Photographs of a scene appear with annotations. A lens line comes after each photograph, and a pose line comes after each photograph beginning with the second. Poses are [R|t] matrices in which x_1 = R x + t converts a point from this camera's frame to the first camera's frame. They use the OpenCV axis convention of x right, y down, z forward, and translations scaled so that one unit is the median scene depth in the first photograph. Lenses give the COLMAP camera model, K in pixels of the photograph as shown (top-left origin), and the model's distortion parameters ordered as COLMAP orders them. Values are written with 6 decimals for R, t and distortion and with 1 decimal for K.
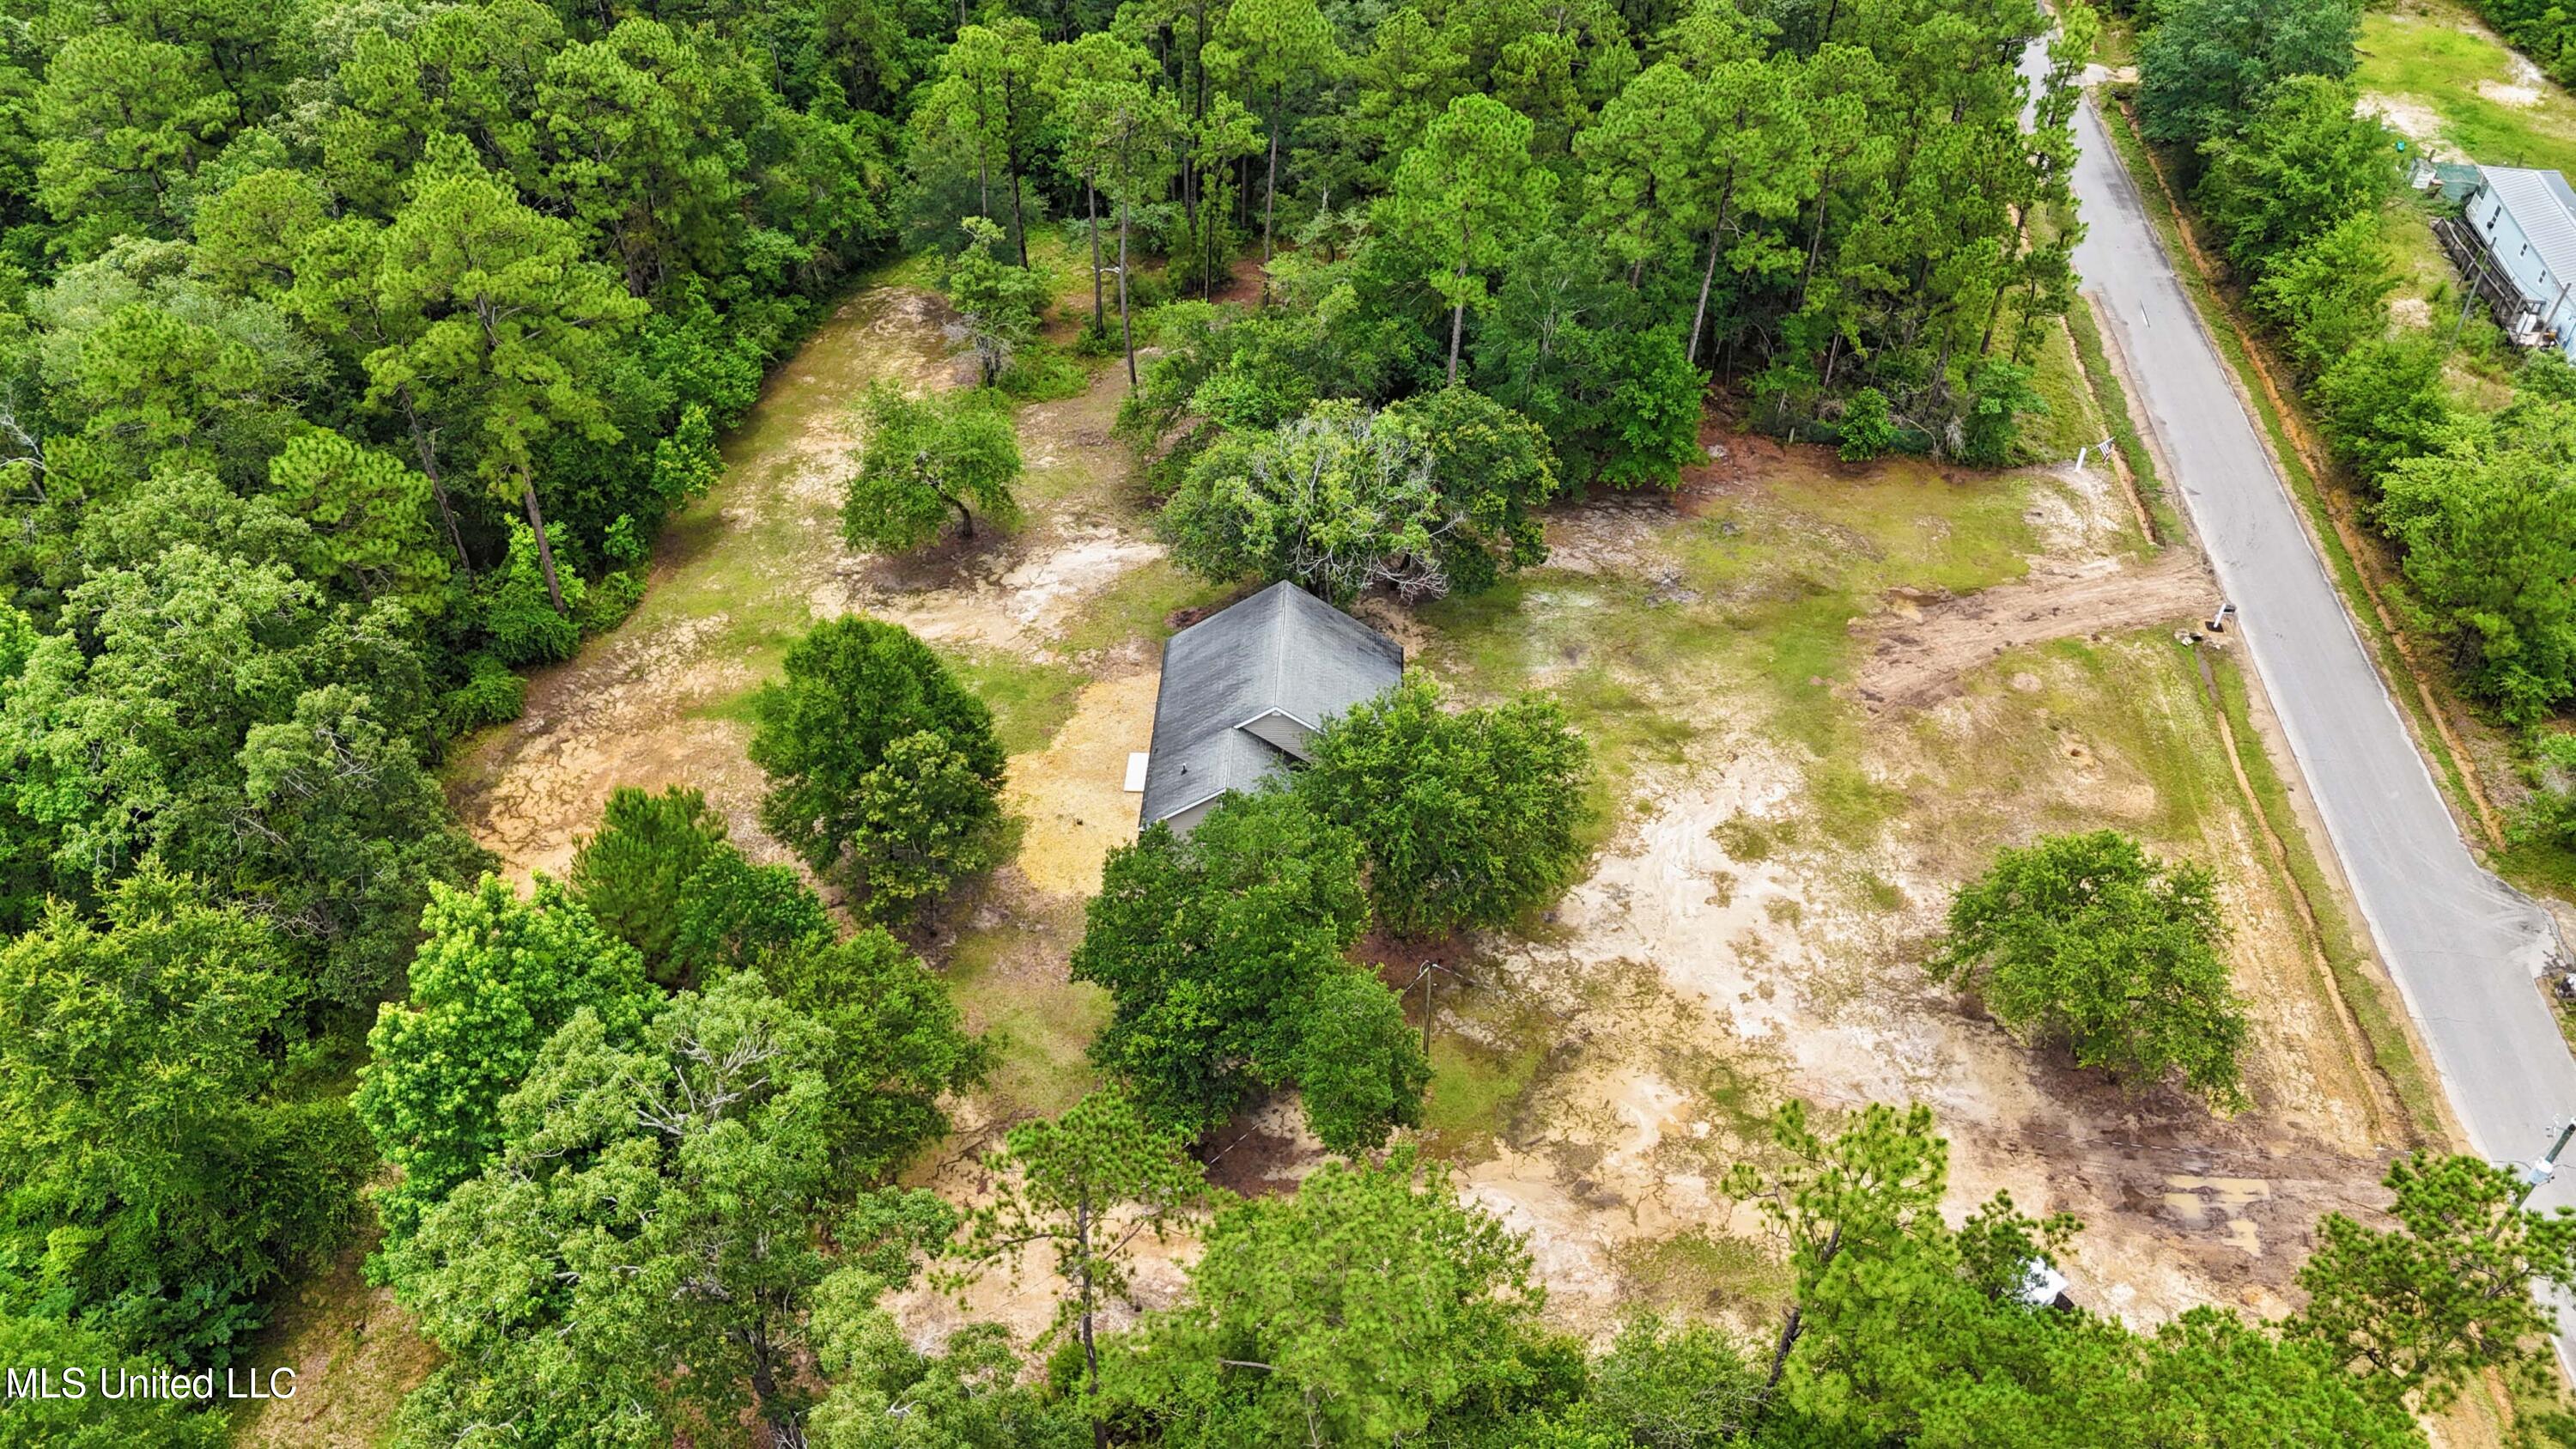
lens RADIAL K [[1902.3, 0, 1291.5], [0, 1902.3, 727.9], [0, 0, 1]] dist [0.041783, -0.015542]
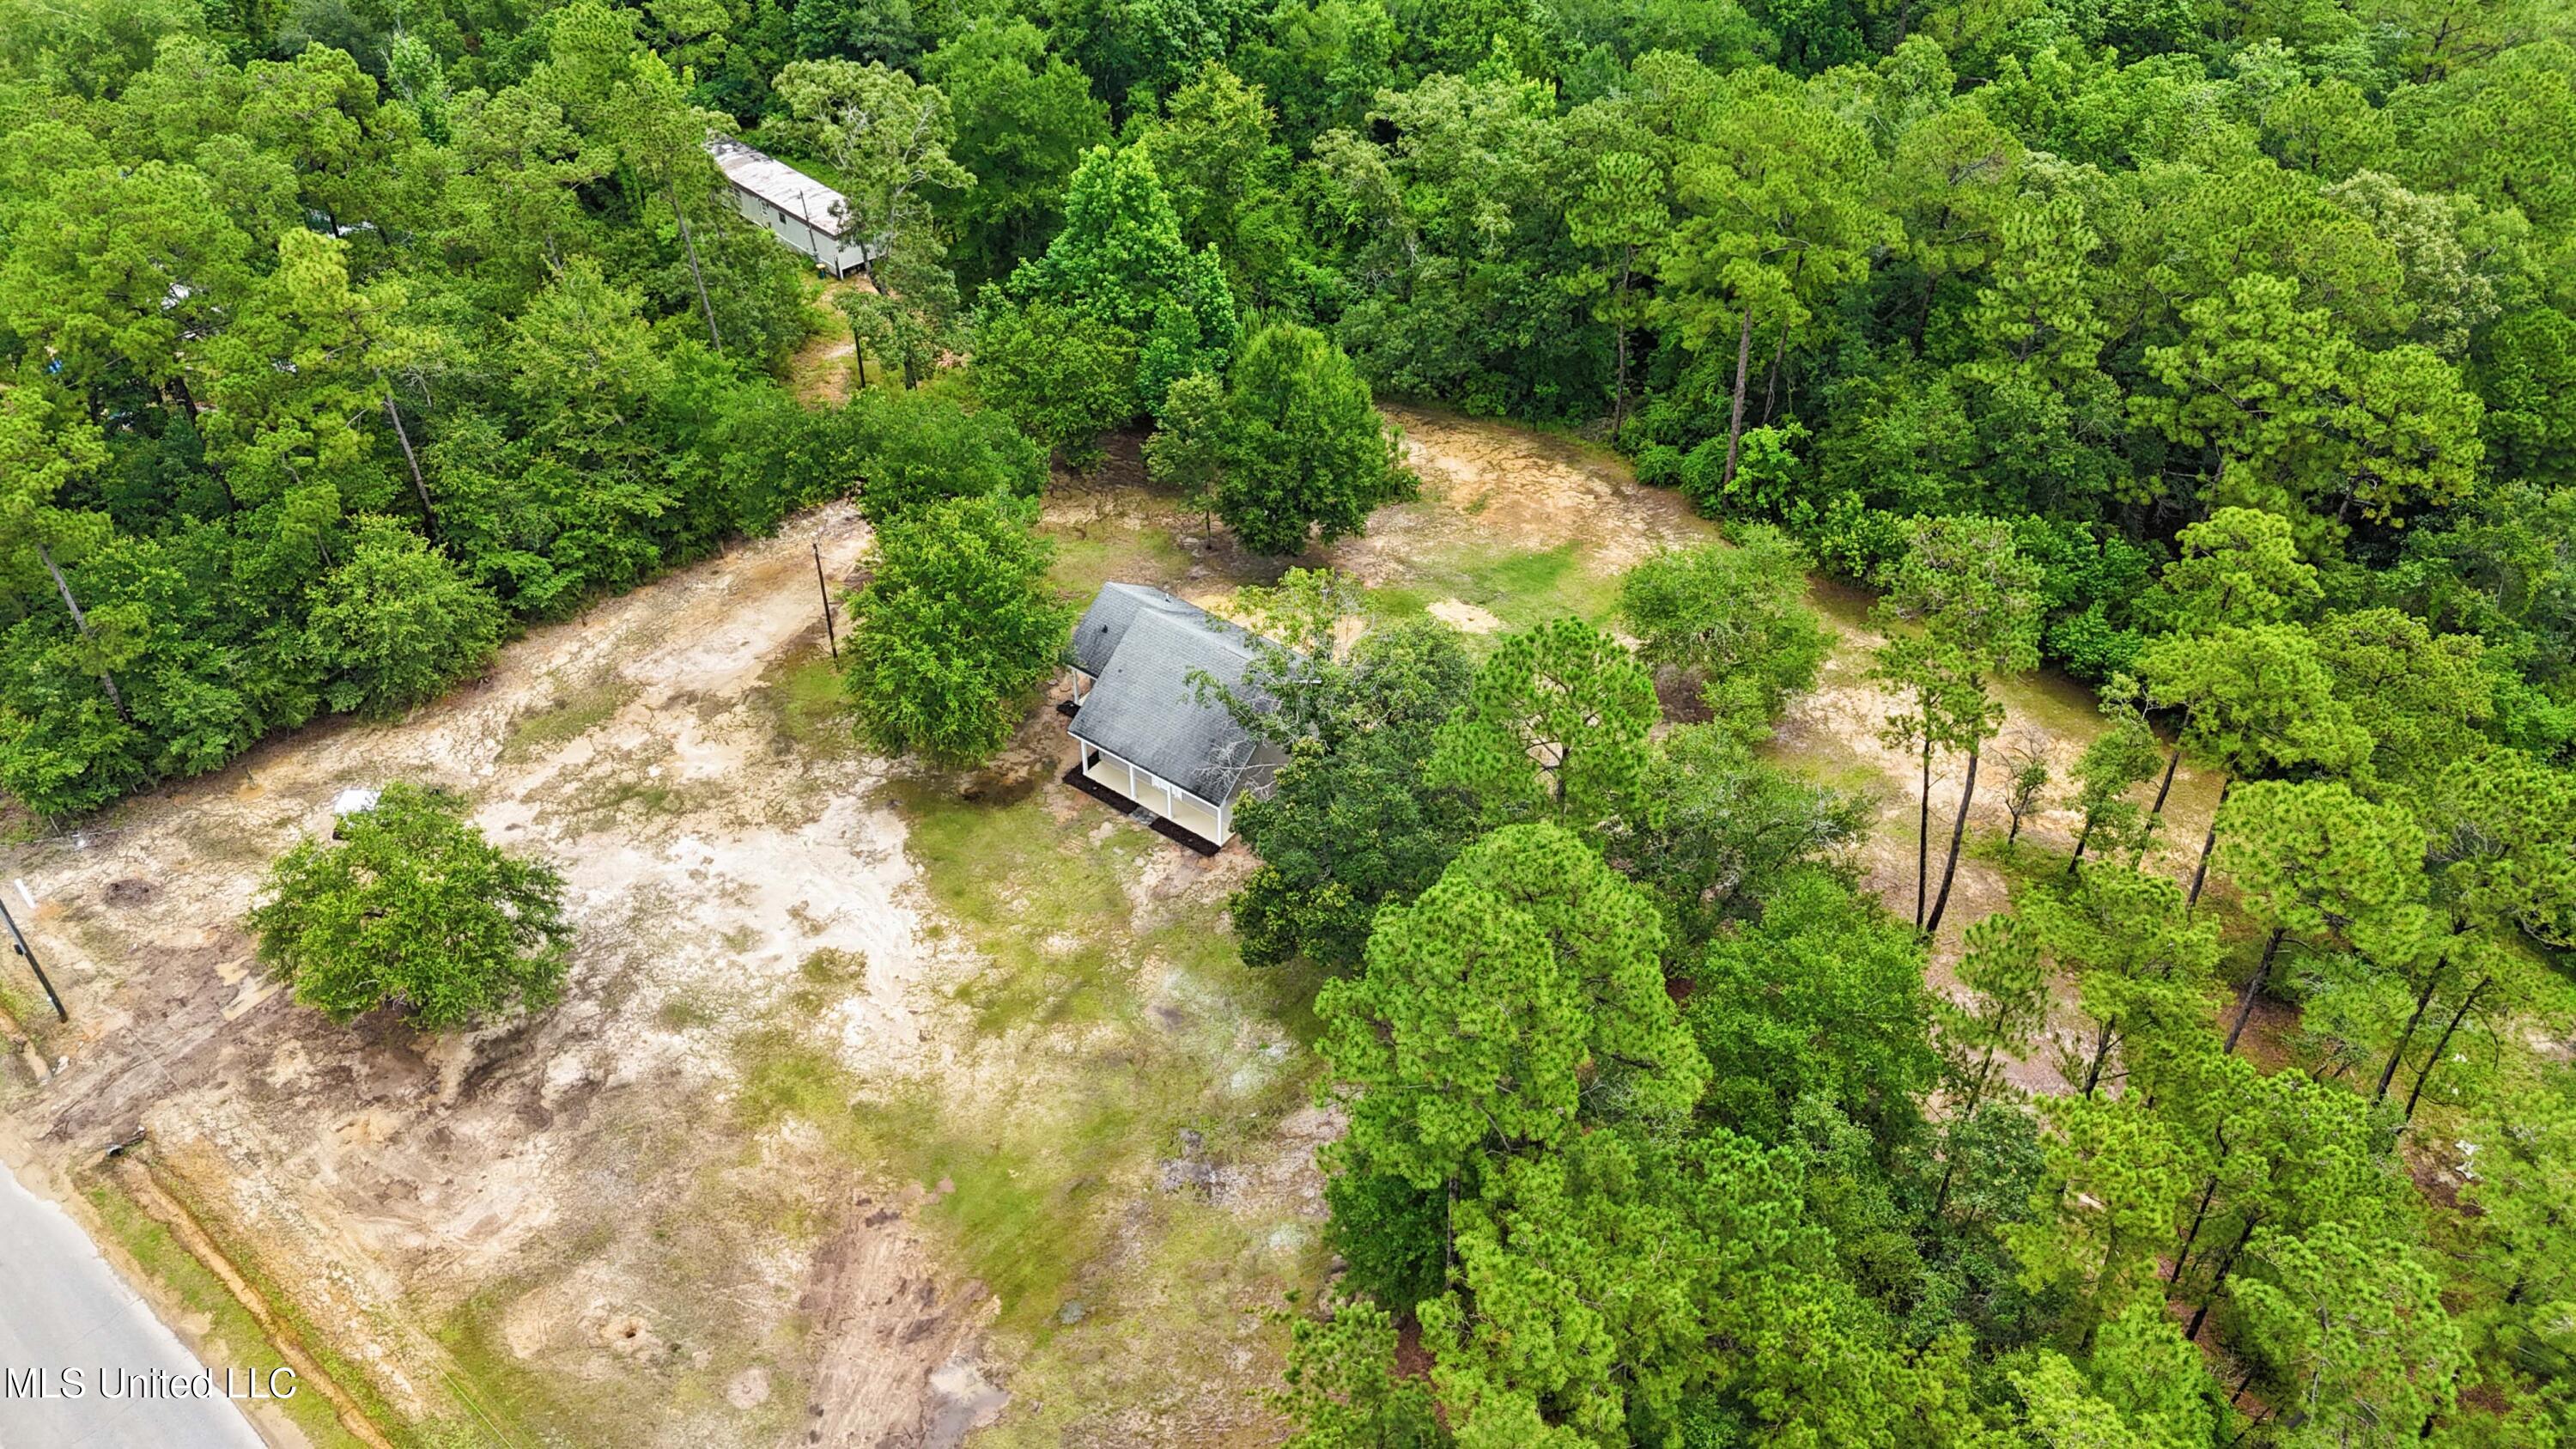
lens RADIAL K [[1902.3, 0, 1286.3], [0, 1902.3, 718.1], [0, 0, 1]] dist [0.041783, -0.015542]
pose [[-0.553952, 0.522111, -0.648488, 0.667321], [-0.559414, 0.343453, 0.754385, -0.837357], [0.616598, 0.780666, 0.101820, 0.942292]]
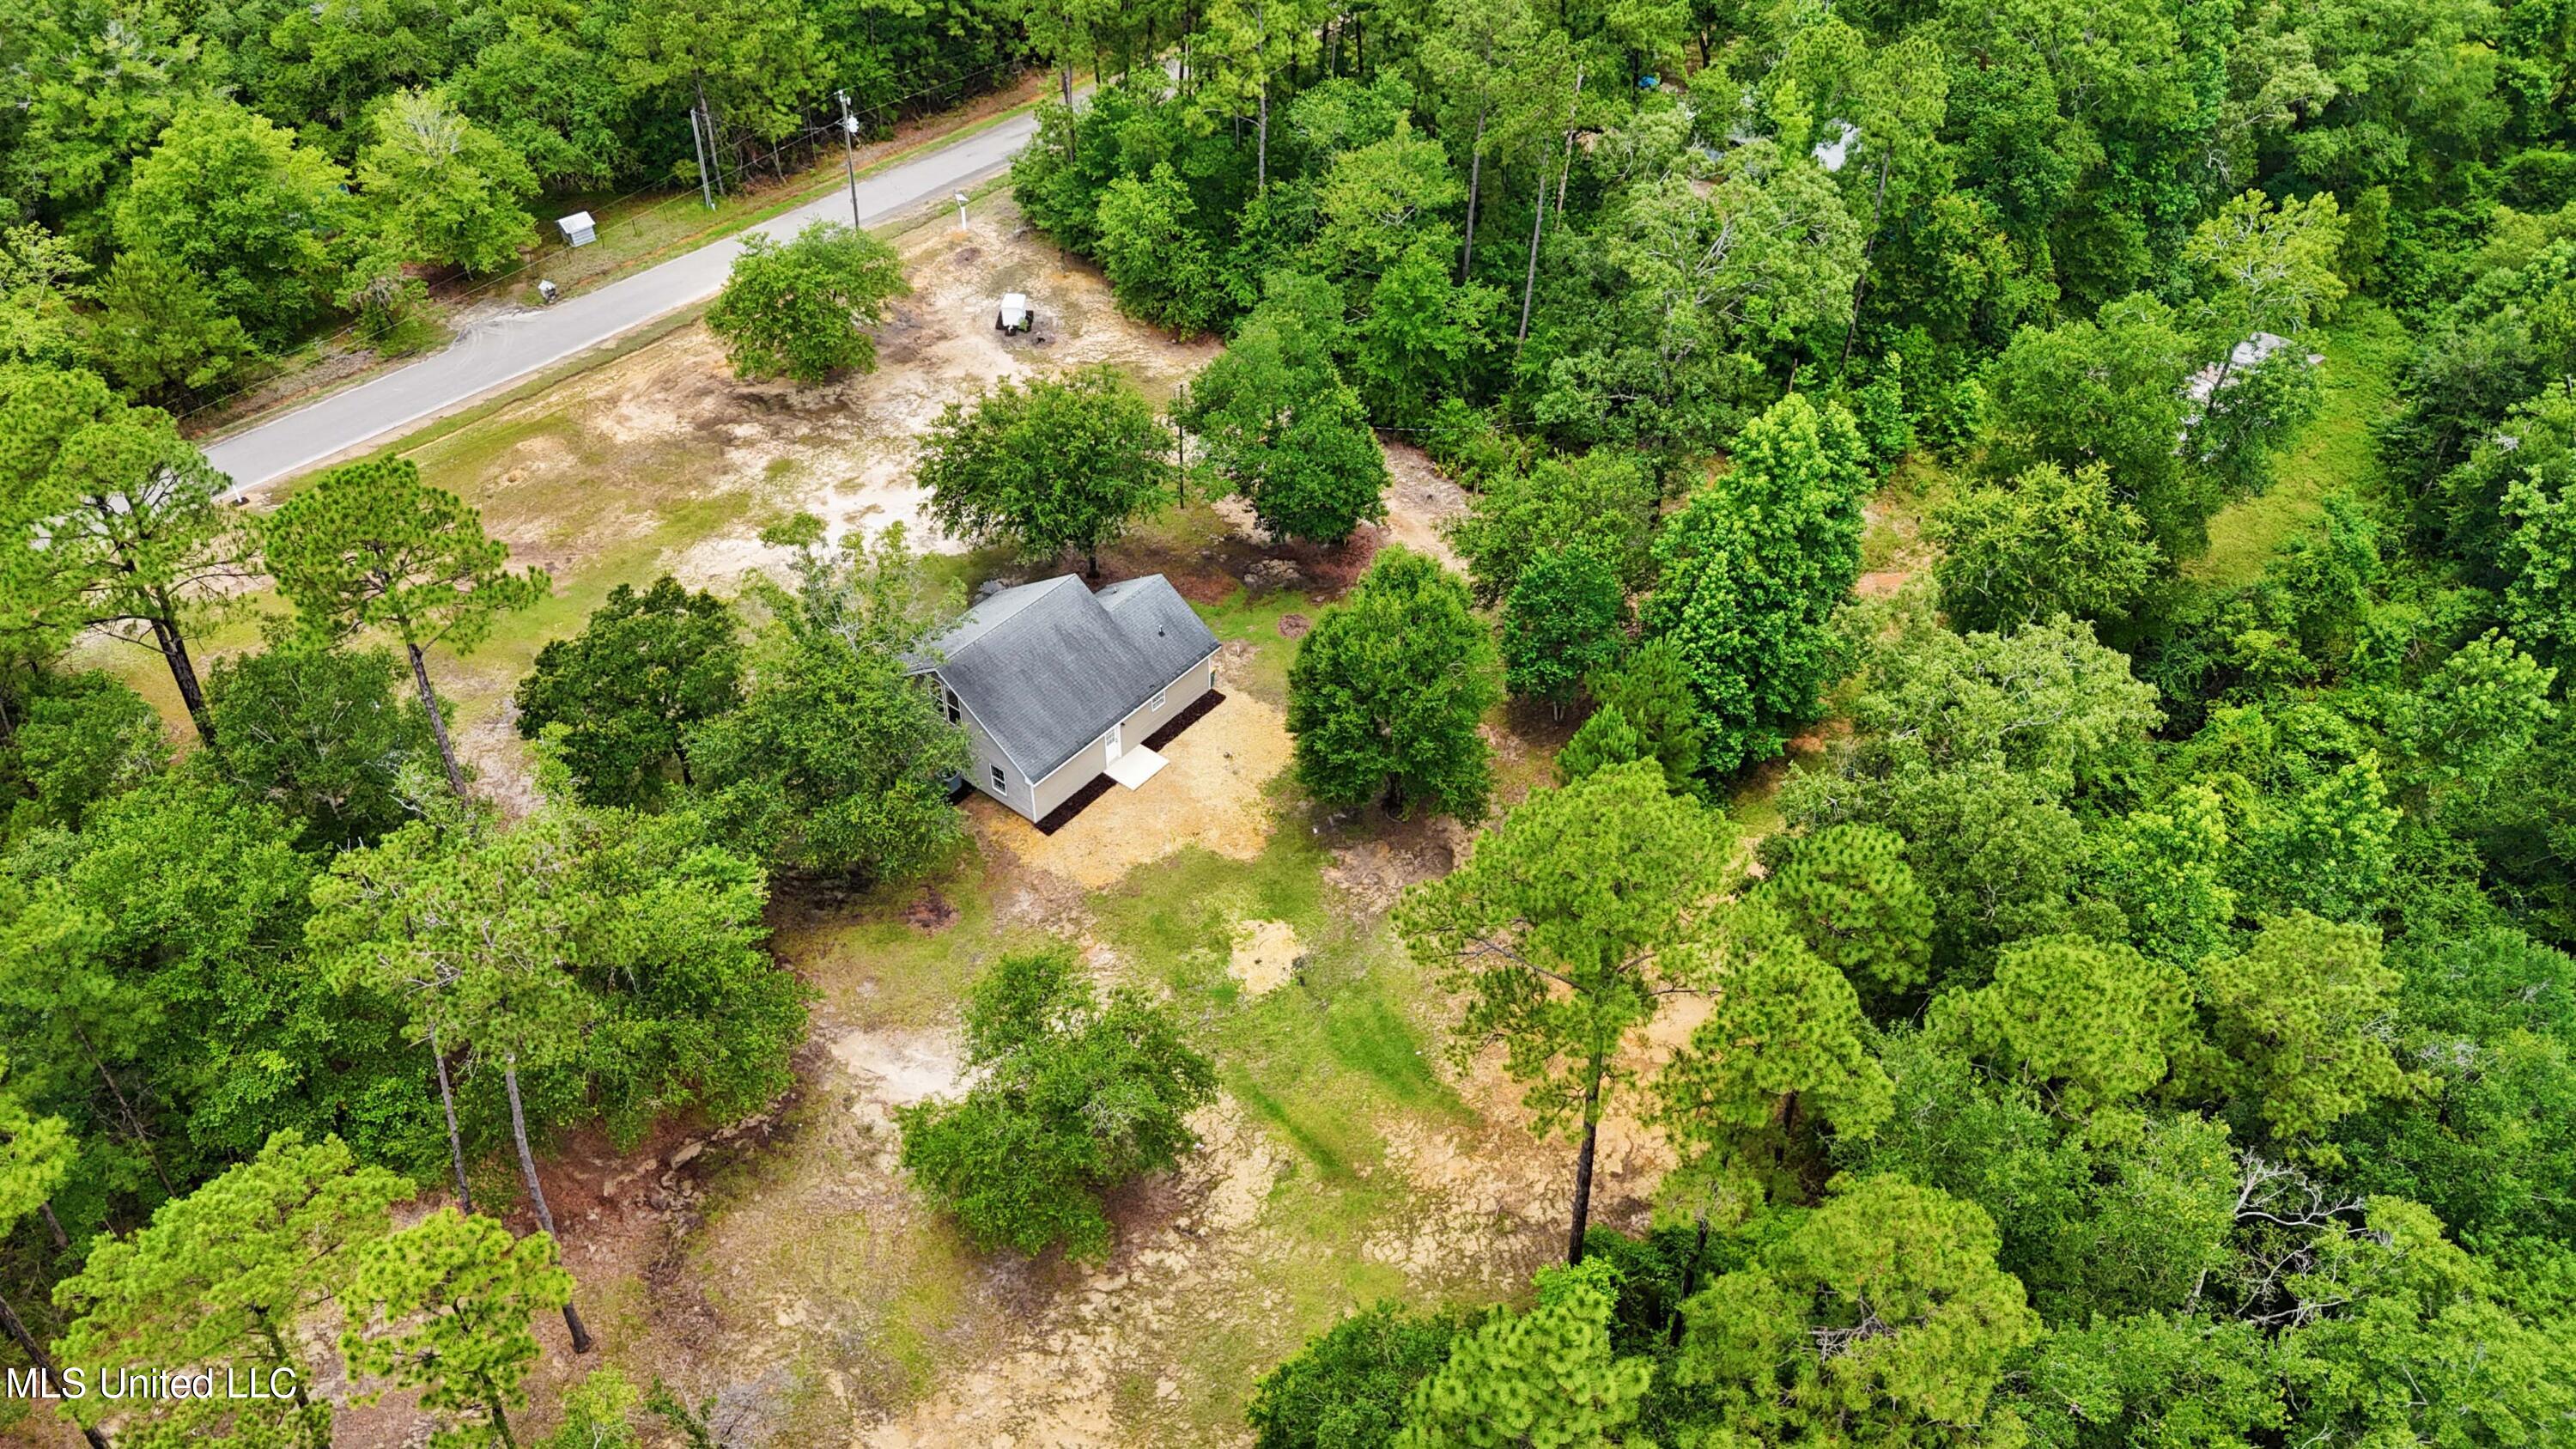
lens RADIAL K [[1902.3, 0, 1287.6], [0, 1902.3, 730.1], [0, 0, 1]] dist [0.041783, -0.015542]
pose [[-0.808055, -0.400970, 0.431591, -0.589403], [0.370486, 0.223716, 0.901494, -0.894529], [-0.458026, 0.888355, -0.032221, 1.009249]]
